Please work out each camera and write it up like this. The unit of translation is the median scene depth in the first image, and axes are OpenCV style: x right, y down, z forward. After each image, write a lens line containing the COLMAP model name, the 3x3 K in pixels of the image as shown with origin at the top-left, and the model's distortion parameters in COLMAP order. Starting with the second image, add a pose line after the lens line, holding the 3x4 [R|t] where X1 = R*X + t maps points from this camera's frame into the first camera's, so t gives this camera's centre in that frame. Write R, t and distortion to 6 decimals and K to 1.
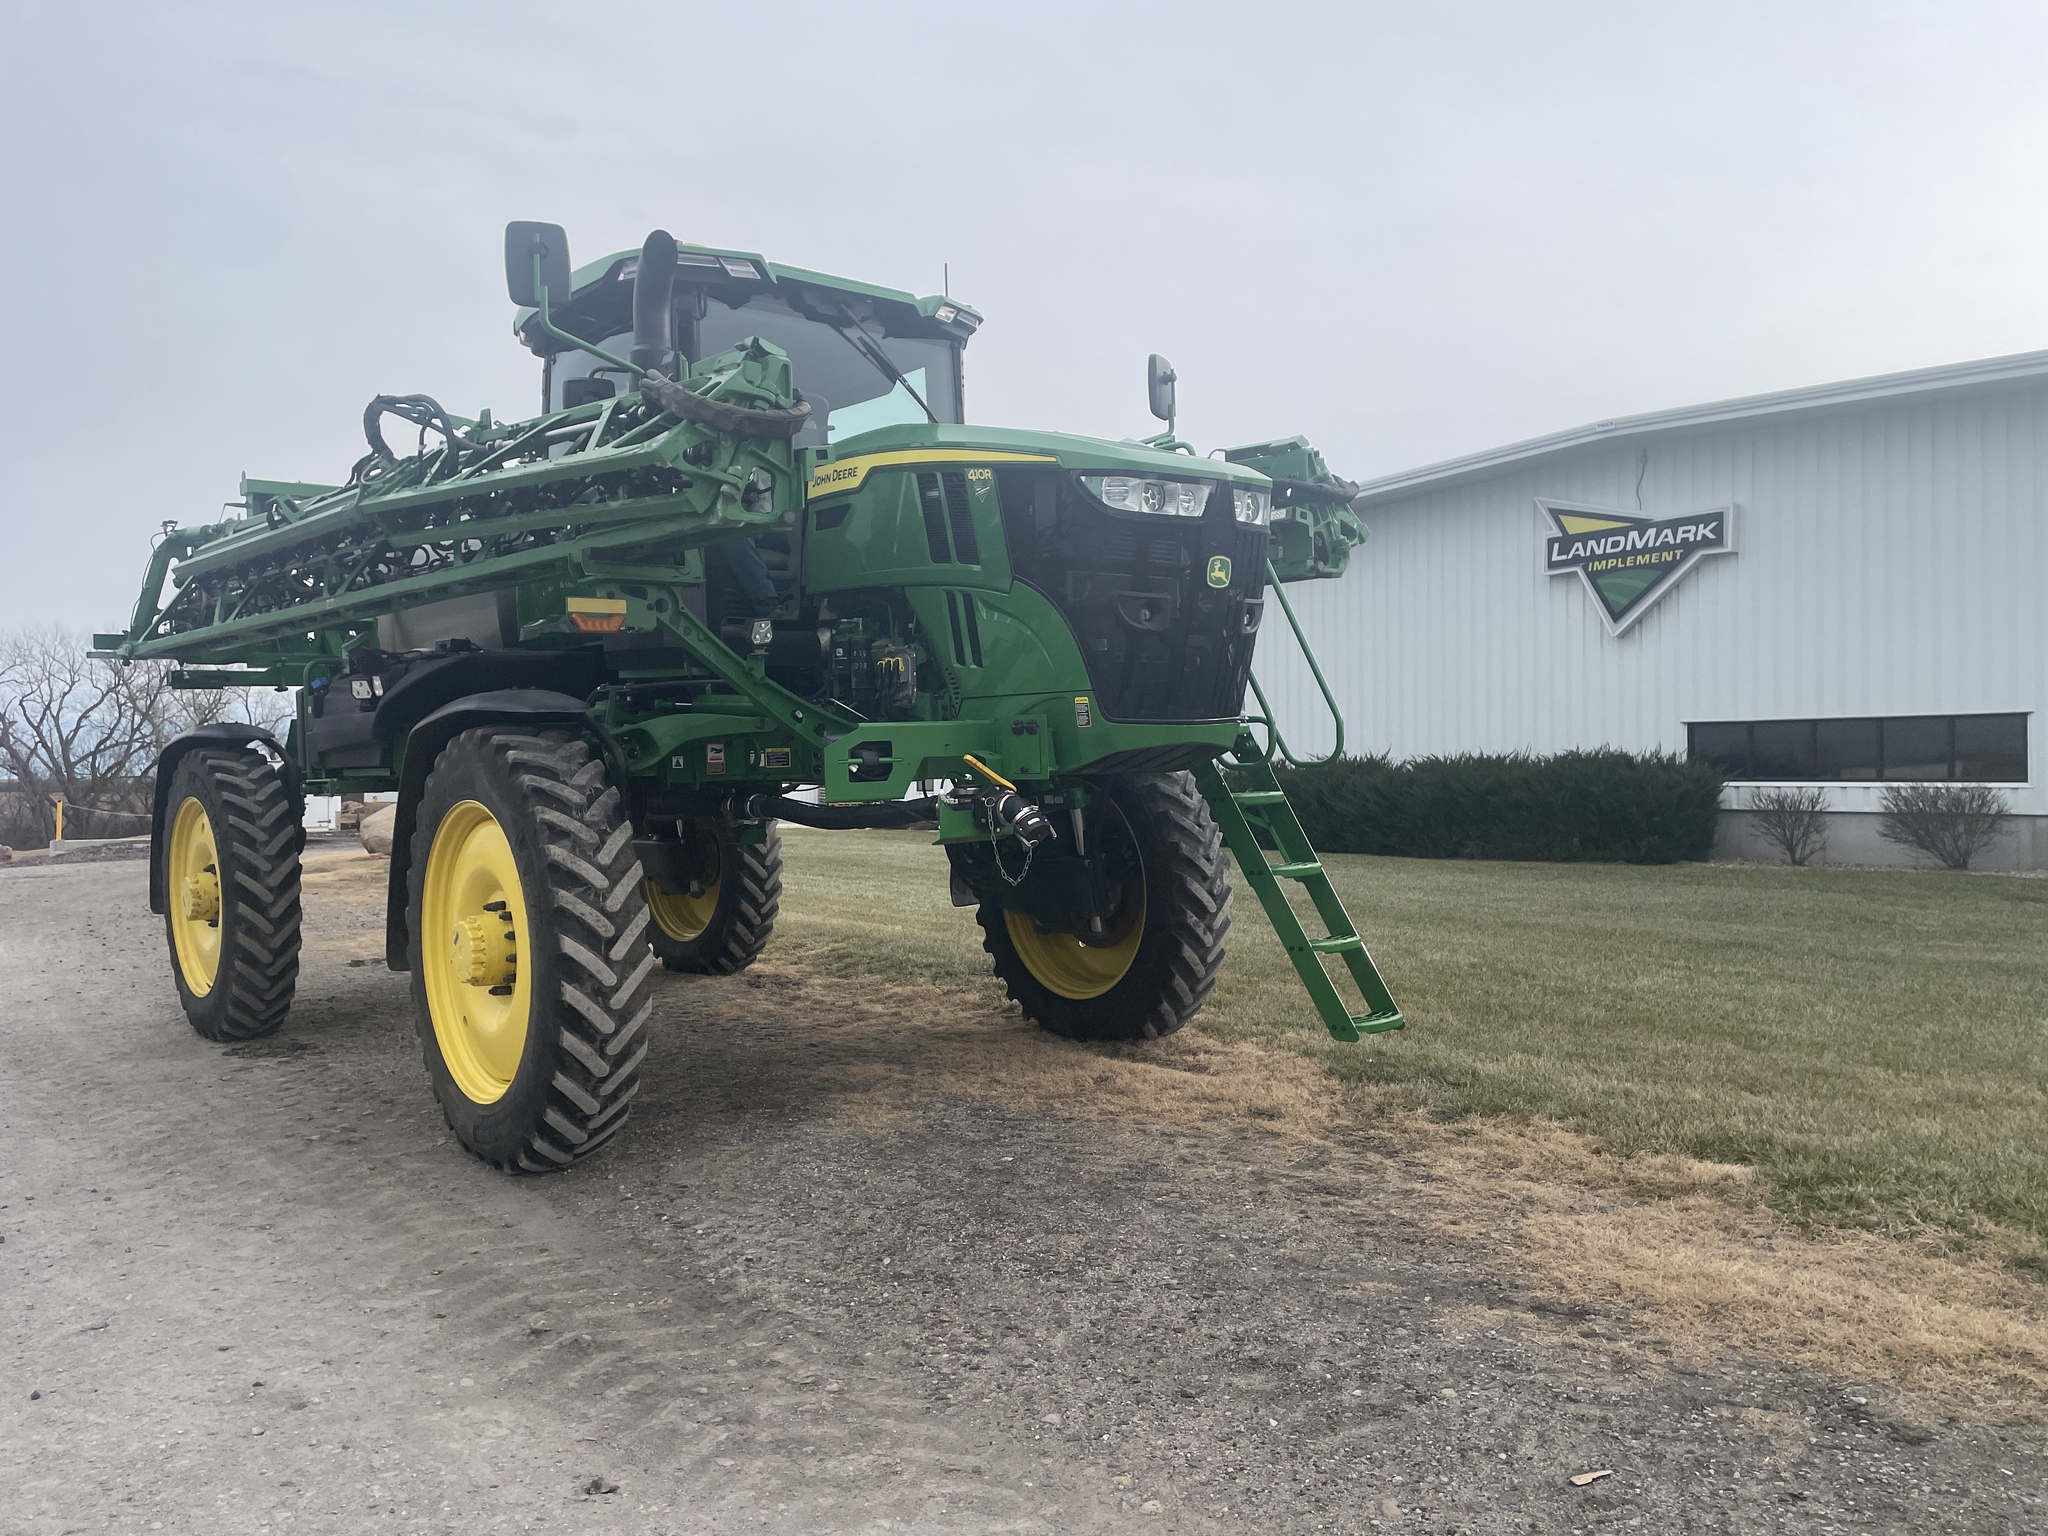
lens RADIAL K [[1648.9, 0, 1024.0], [0, 1648.9, 768.0], [0, 0, 1]] dist [-0.029547, -0.000983]
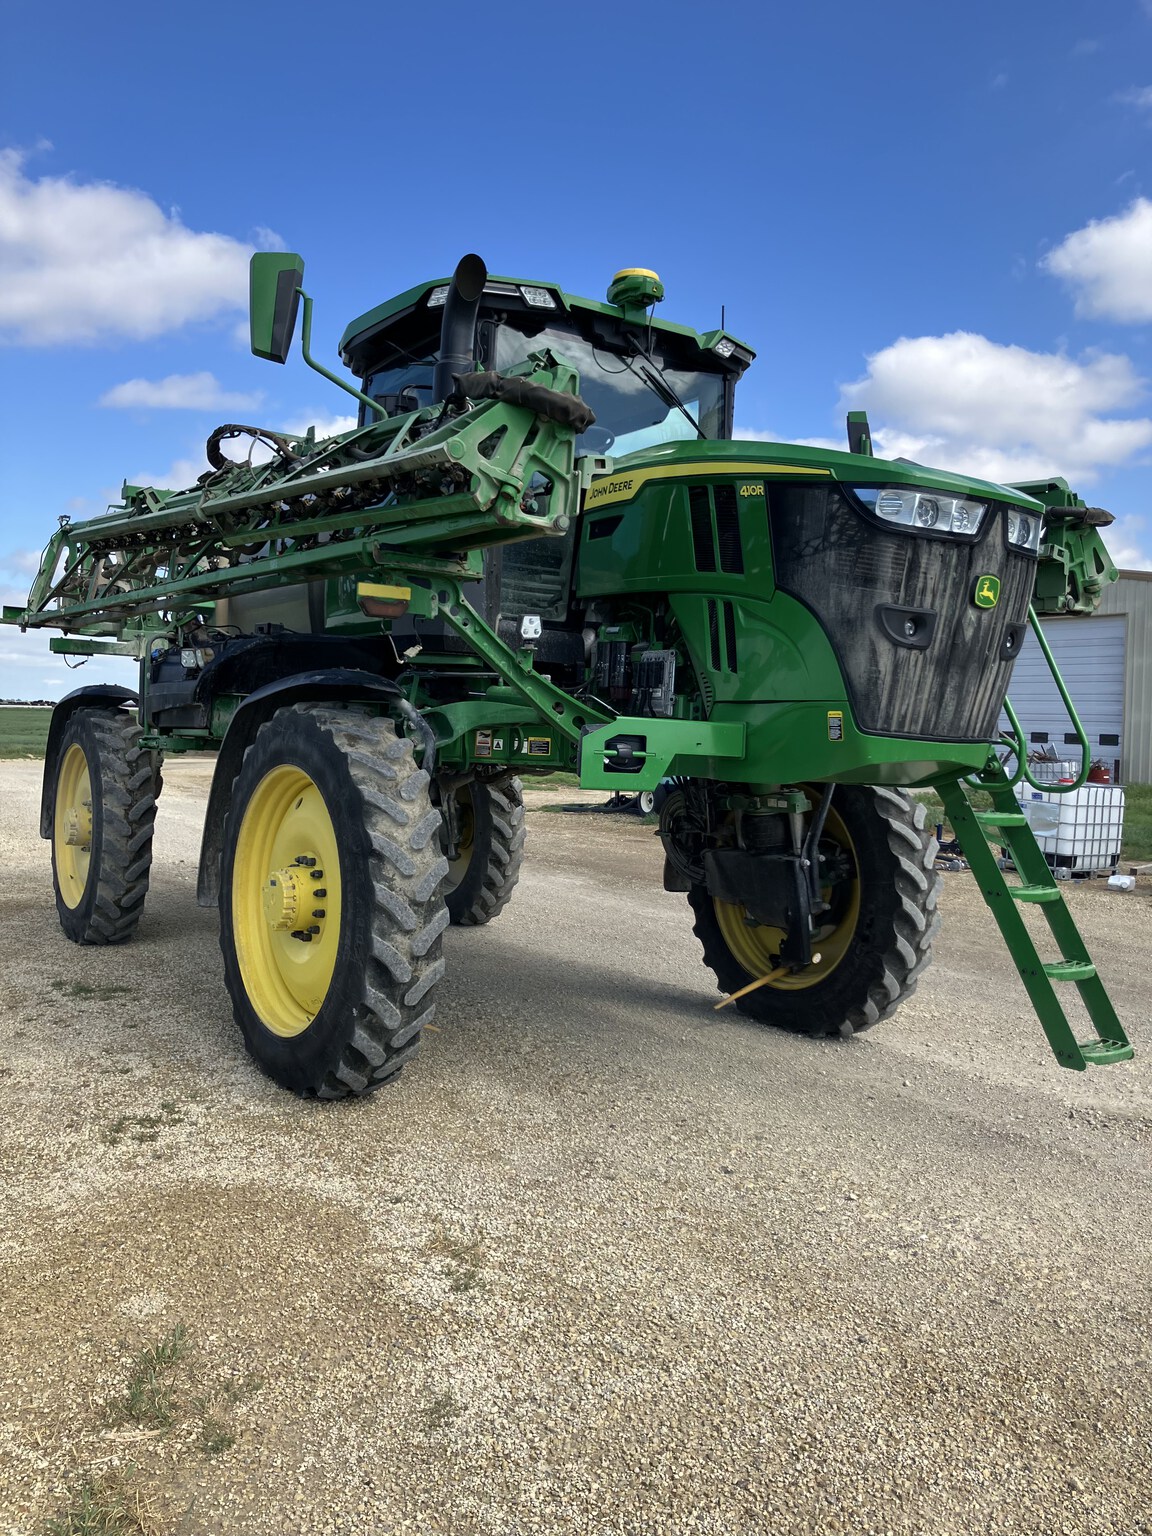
lens RADIAL K [[1236.6, 0, 576.0], [0, 1236.6, 768.0], [0, 0, 1]] dist [-0.029547, -0.000983]
pose [[0.989934, 0.079352, -0.117190, -0.027803], [-0.079202, 0.996841, 0.005940, 0.002496], [0.117291, 0.003401, 0.993092, 0.193839]]
